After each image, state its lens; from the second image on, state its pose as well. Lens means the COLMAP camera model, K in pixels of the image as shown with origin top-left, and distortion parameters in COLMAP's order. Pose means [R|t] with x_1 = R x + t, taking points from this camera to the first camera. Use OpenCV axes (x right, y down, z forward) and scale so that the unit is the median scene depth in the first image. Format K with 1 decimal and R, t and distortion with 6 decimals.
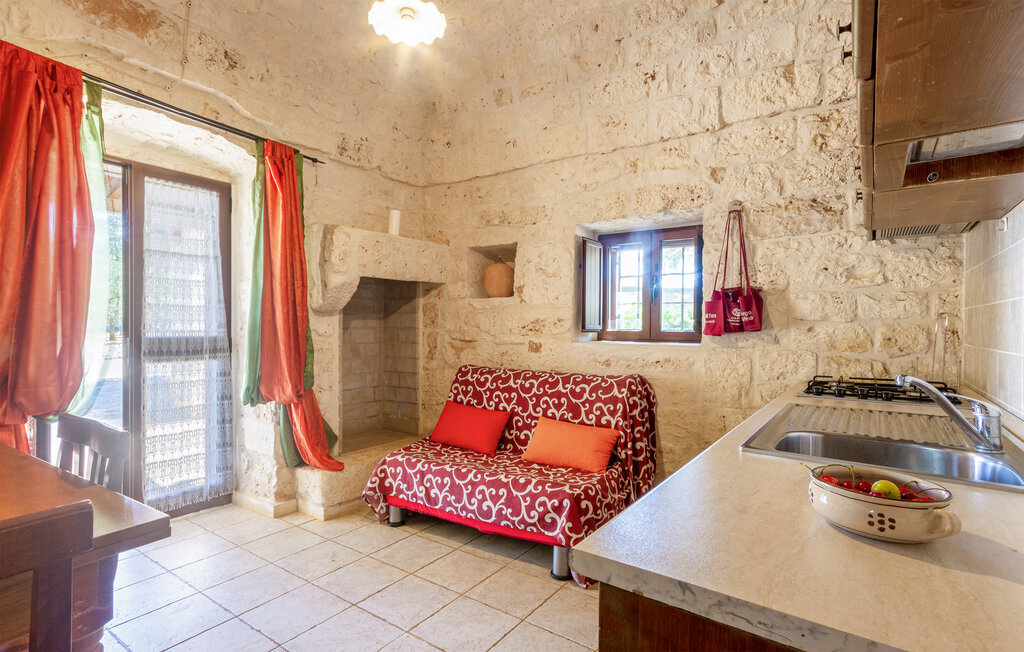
lens RADIAL K [[500.2, 0, 516.4], [0, 500.2, 325.4], [0, 0, 1]] dist [0.000674, 0.007520]
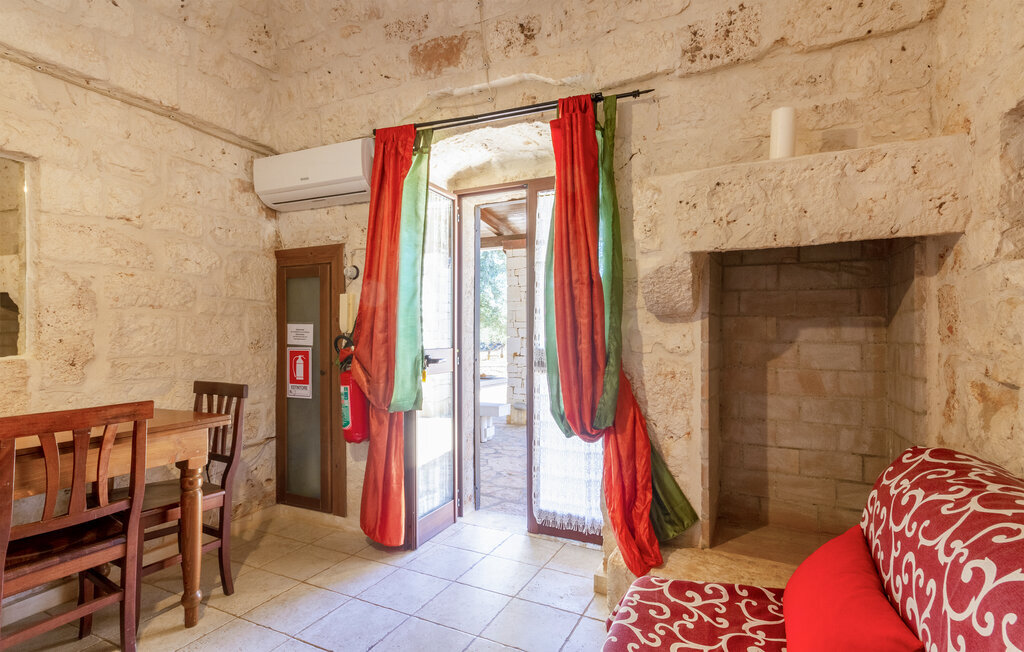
lens RADIAL K [[500.2, 0, 487.0], [0, 500.2, 328.6], [0, 0, 1]] dist [0.000674, 0.007520]
pose [[0.135363, -0.009232, -0.990753, 0.322408], [-0.006482, 0.999927, -0.010203, -0.003140], [0.990775, 0.007803, 0.135293, 0.947347]]
